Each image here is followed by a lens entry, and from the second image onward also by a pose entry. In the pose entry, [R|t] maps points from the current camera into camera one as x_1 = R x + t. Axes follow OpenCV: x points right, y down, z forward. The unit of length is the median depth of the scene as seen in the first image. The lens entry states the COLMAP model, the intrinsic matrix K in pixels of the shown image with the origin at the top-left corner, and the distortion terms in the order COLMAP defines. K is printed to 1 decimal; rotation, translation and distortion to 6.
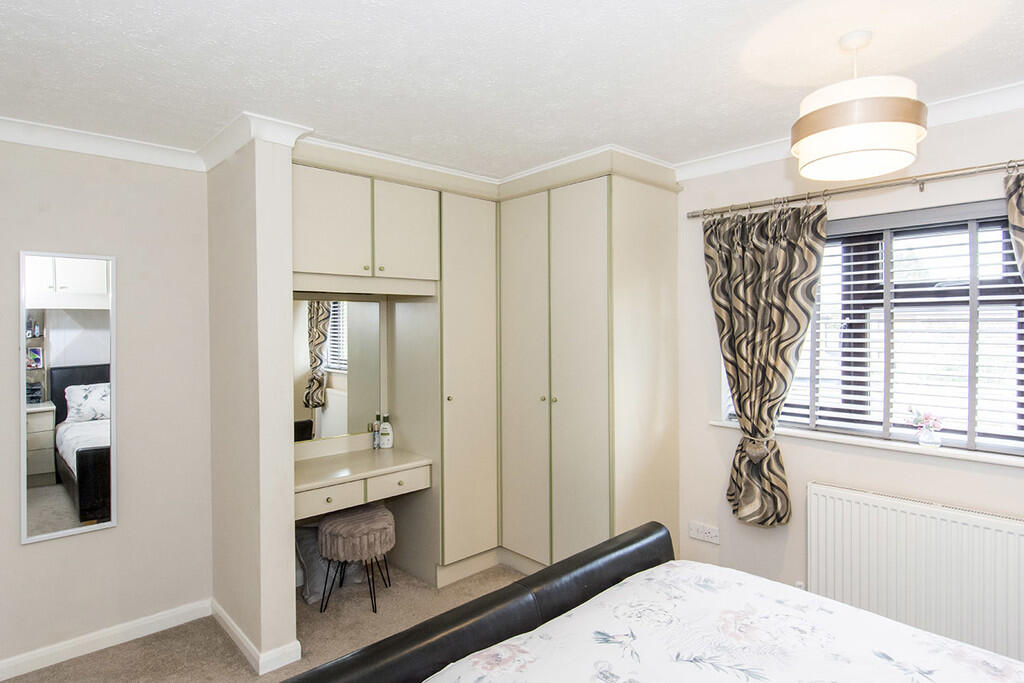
lens RADIAL K [[542.2, 0, 518.8], [0, 542.2, 326.0], [0, 0, 1]] dist [-0.018433, 0.000155]
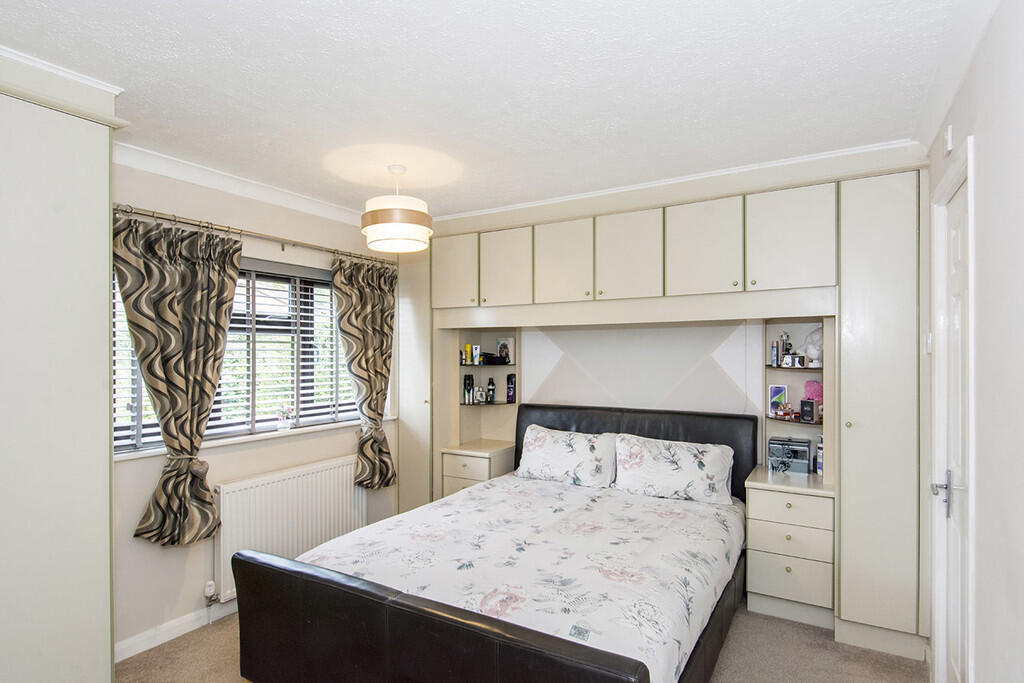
lens RADIAL K [[542.2, 0, 518.4], [0, 542.2, 359.3], [0, 0, 1]] dist [-0.018433, 0.000155]
pose [[-0.300291, -0.015182, 0.953727, -0.717642], [-0.012324, 0.999852, 0.012036, 0.008647], [-0.953768, -0.008139, -0.300434, 0.755075]]
